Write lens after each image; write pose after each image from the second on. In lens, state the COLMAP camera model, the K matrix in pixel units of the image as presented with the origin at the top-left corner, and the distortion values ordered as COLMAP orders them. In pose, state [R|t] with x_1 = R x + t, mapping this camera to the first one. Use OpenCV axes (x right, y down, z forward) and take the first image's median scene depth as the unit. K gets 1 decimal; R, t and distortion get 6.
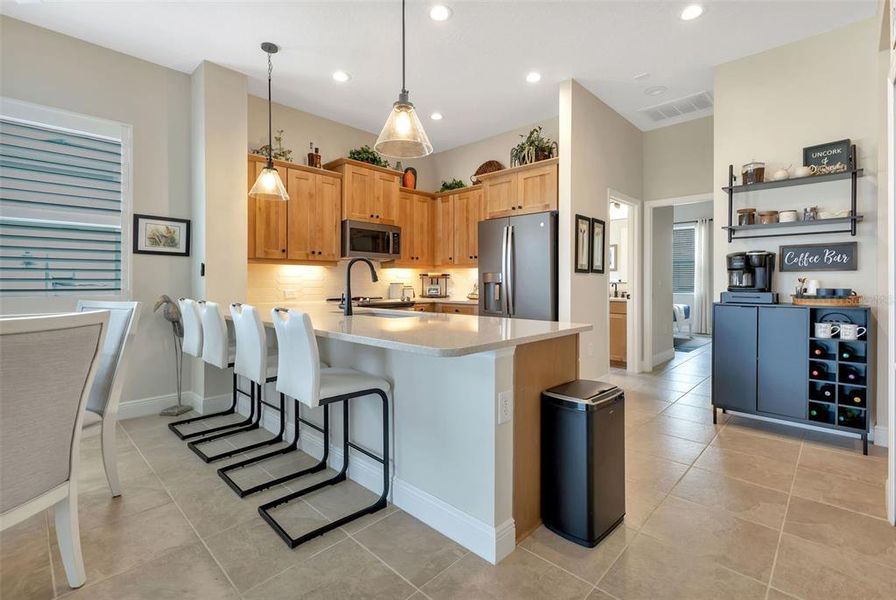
lens RADIAL K [[410.3, 0, 448.5], [0, 410.3, 281.8], [0, 0, 1]] dist [0.015055, -0.003164]
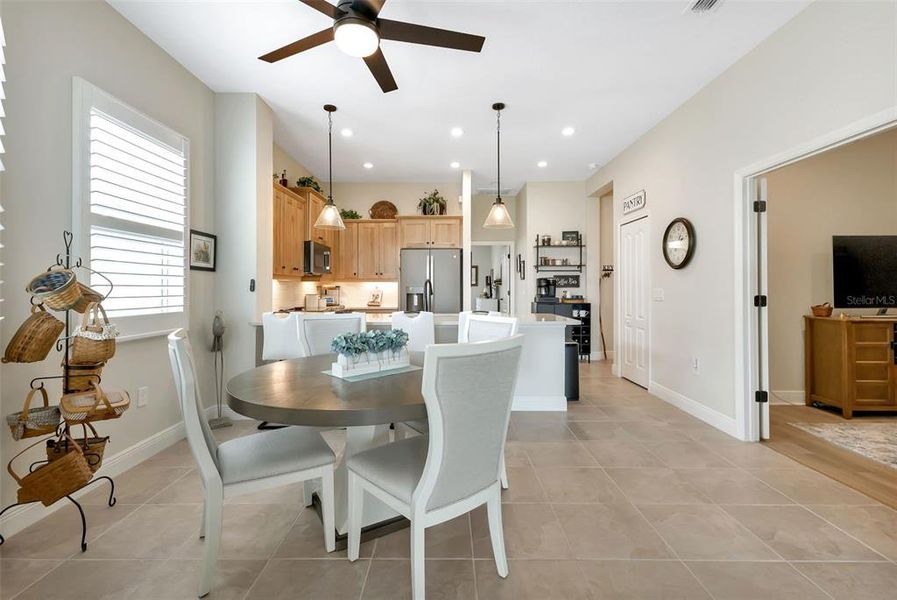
lens RADIAL K [[410.8, 0, 450.8], [0, 410.8, 287.0], [0, 0, 1]] dist [0.015055, -0.003164]
pose [[0.721912, 0.000828, 0.691984, -1.039262], [0.000376, 0.999999, -0.001589, -0.024151], [-0.691985, 0.001407, 0.721911, -0.158072]]
